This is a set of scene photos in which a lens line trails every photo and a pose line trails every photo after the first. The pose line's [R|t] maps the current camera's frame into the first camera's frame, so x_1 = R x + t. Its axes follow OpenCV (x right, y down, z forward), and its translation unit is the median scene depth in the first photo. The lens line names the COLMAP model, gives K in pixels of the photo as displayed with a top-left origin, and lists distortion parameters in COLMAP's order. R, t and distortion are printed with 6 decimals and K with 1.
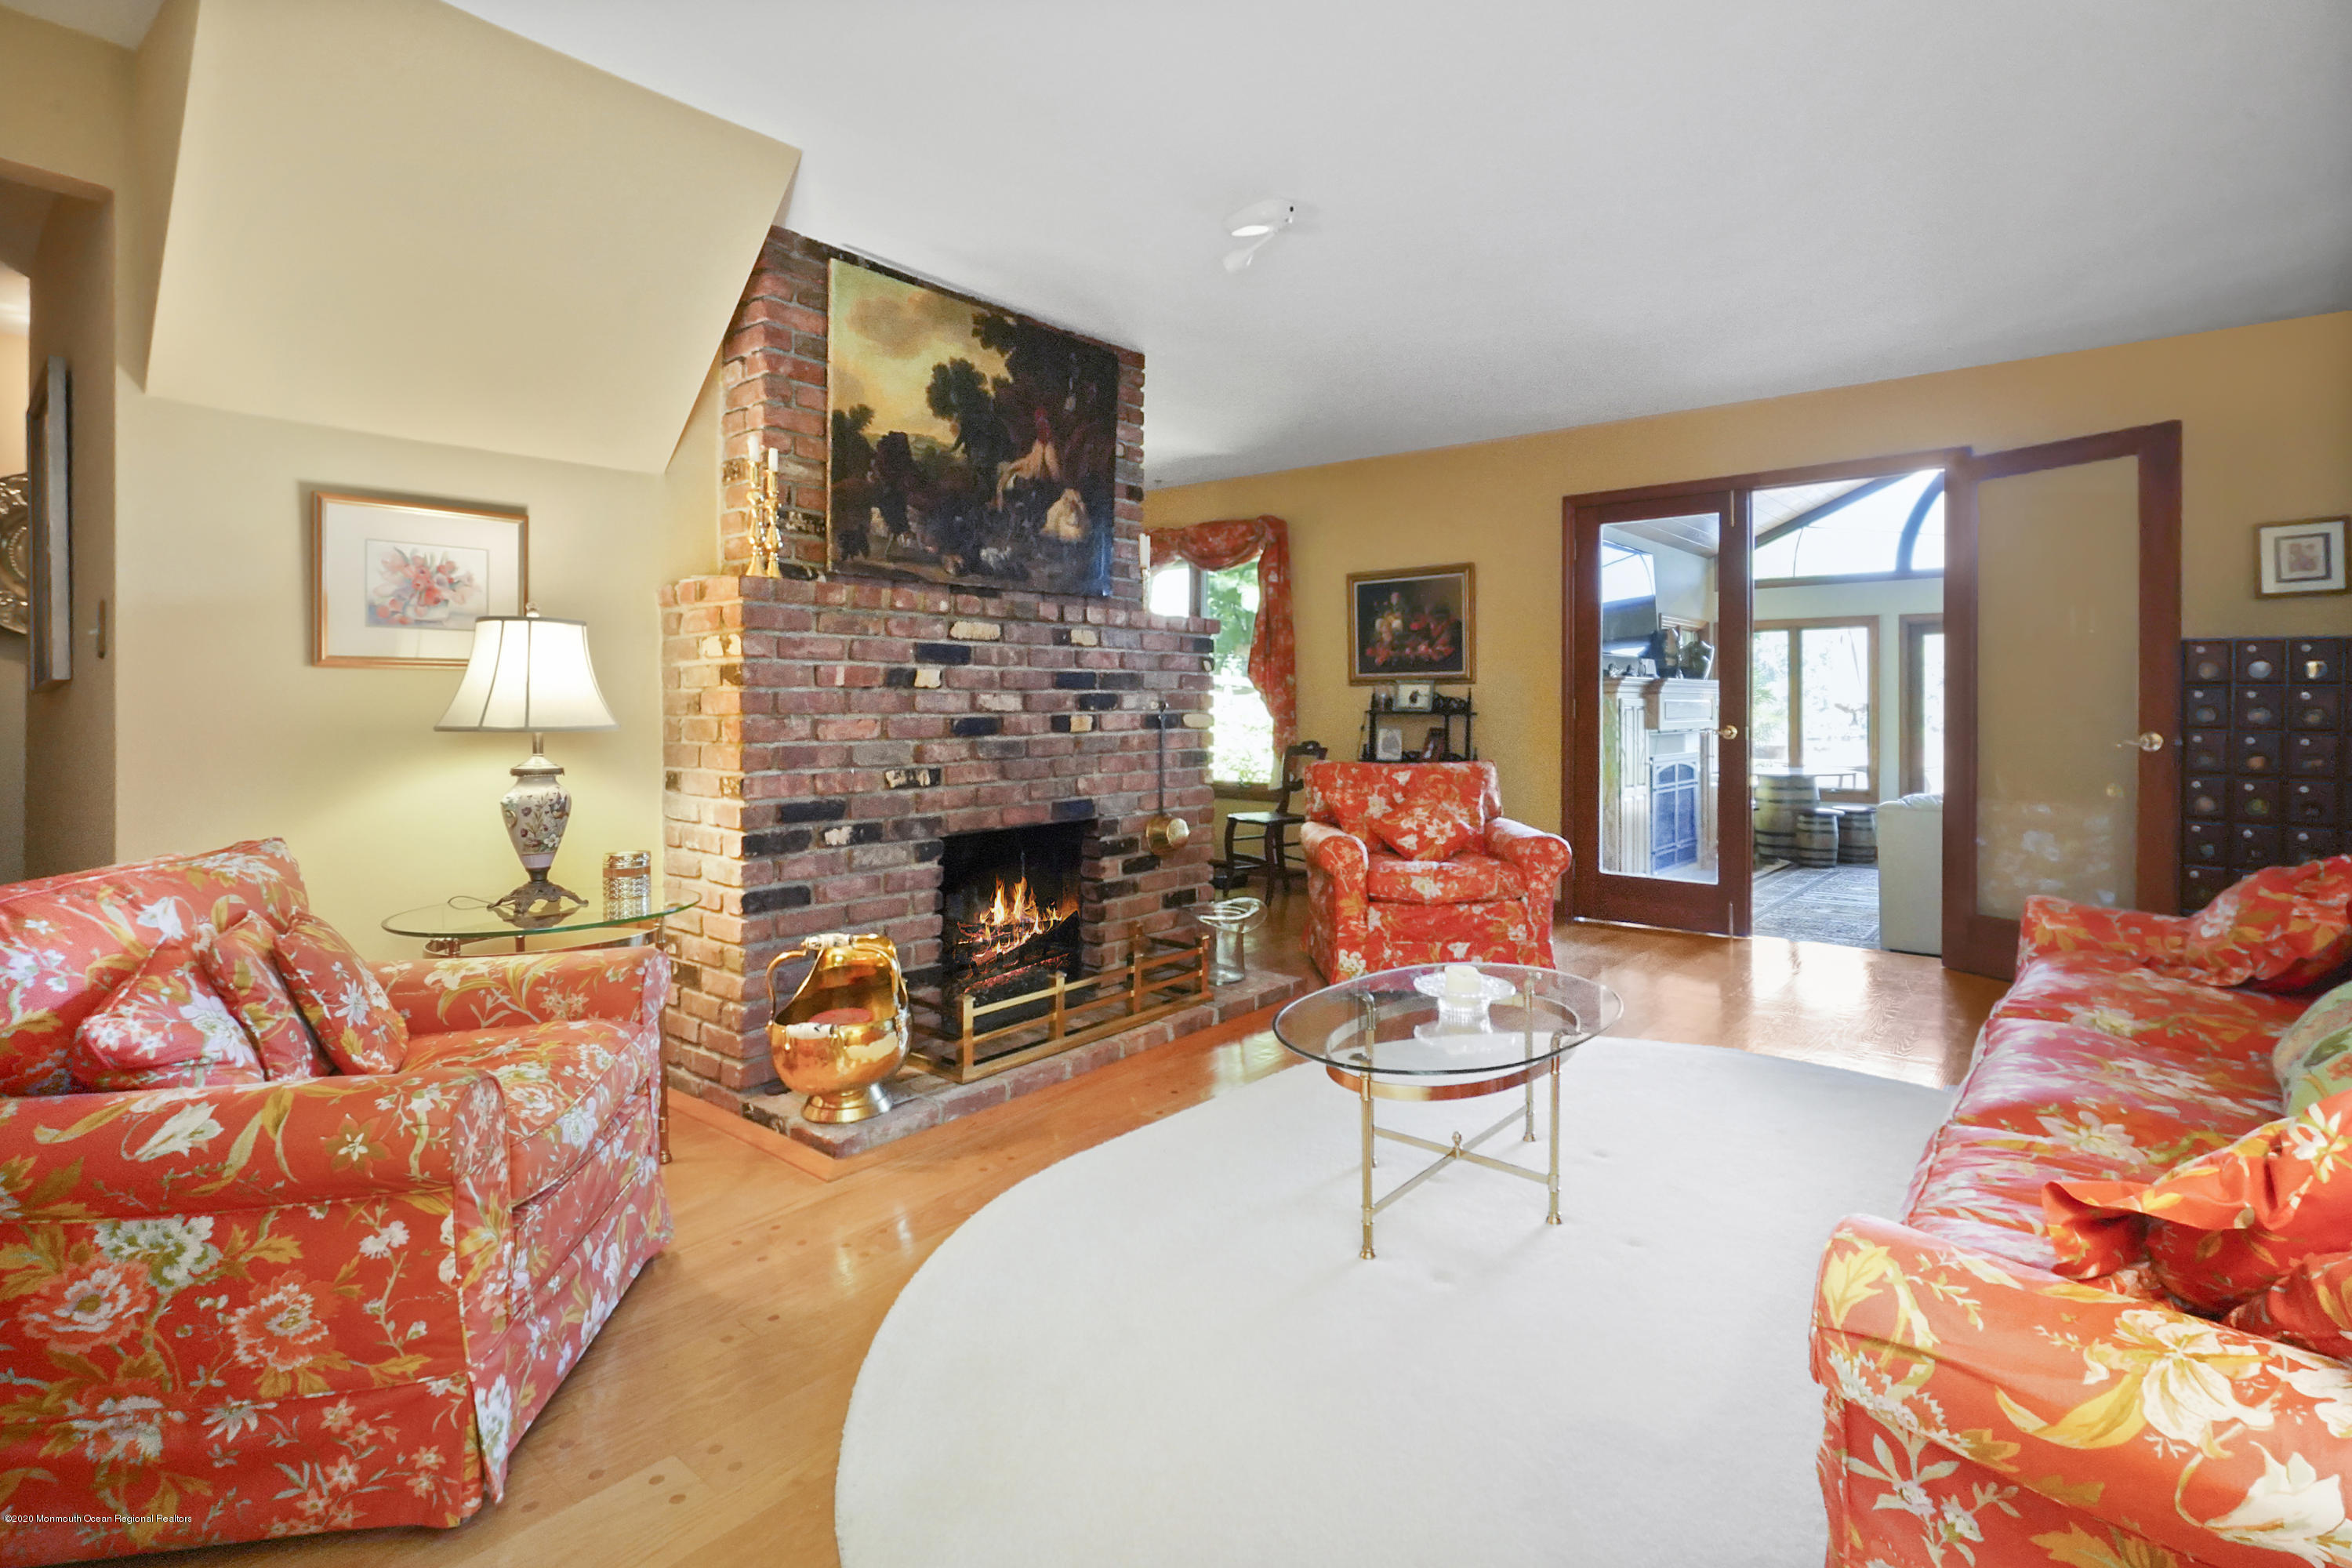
lens RADIAL K [[1132.0, 0, 1176.0], [0, 1132.0, 699.8], [0, 0, 1]] dist [0.000586, 0.000033]
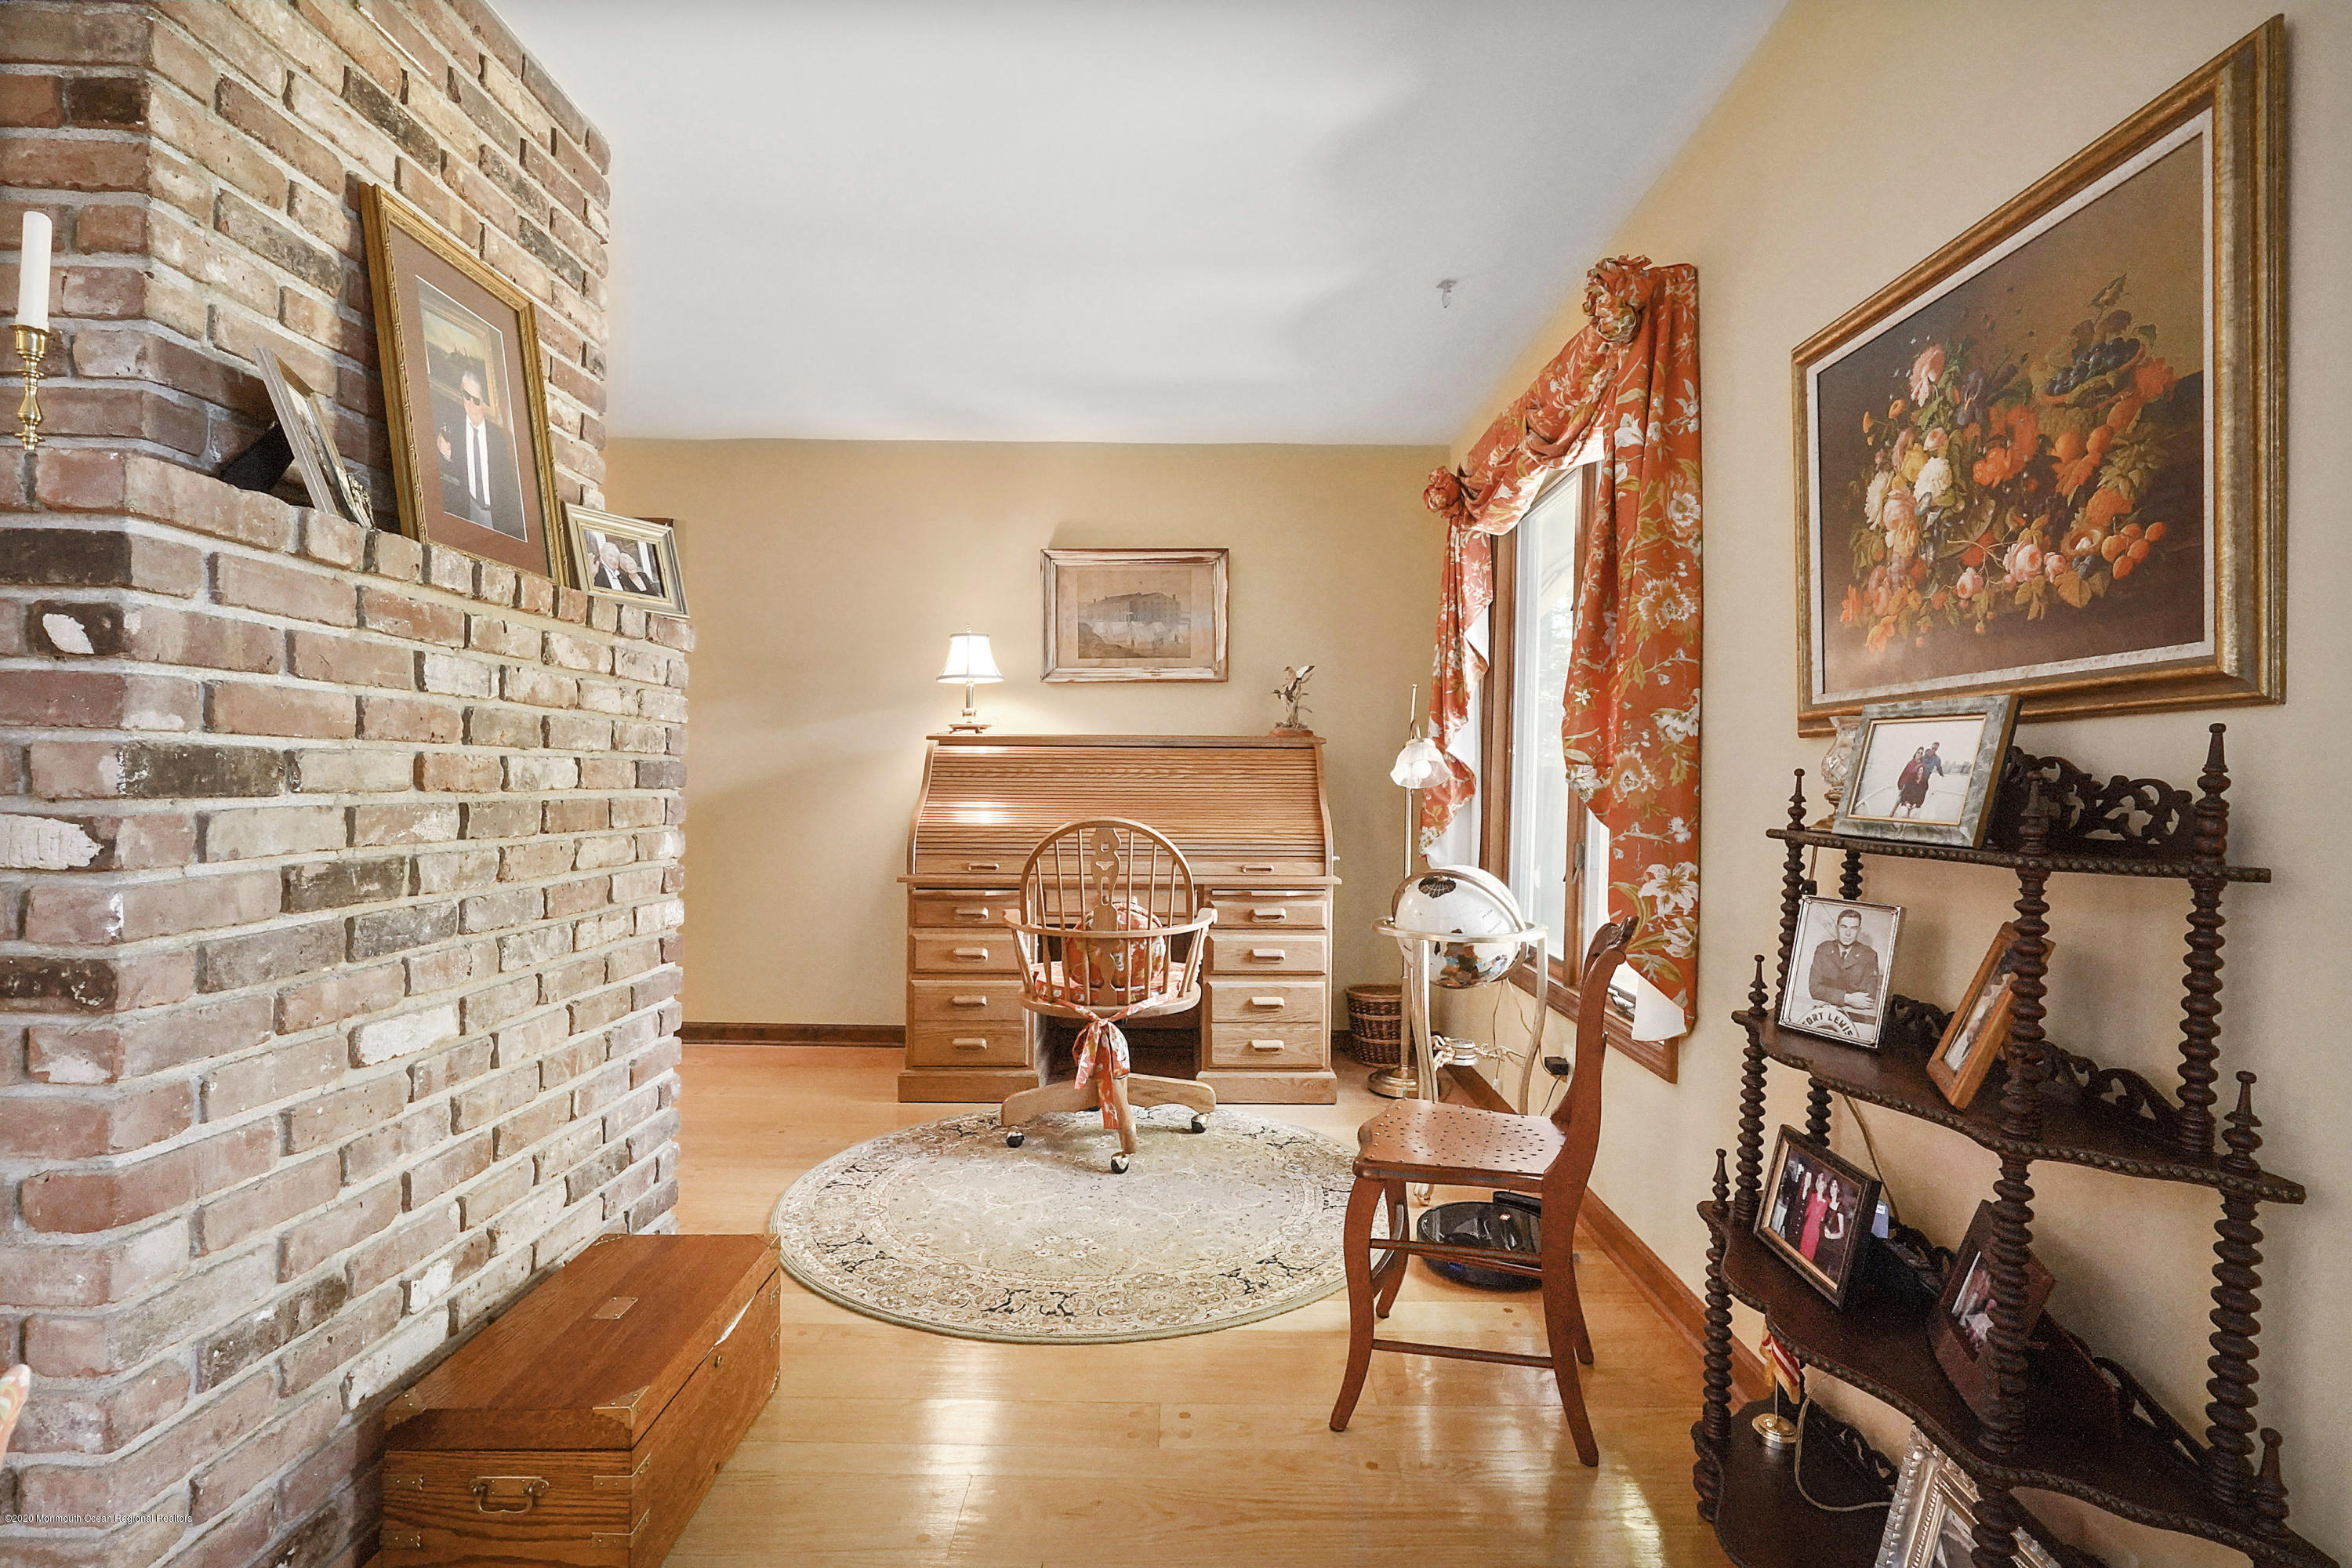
lens RADIAL K [[1089.9, 0, 1176.0], [0, 1089.9, 784.0], [0, 0, 1]] dist [0.003538, 0.000148]
pose [[0.642207, 0.014900, -0.766386, 0.452402], [-0.014898, 0.999865, 0.006955, -0.000910], [0.766386, 0.006951, 0.642342, 1.206104]]
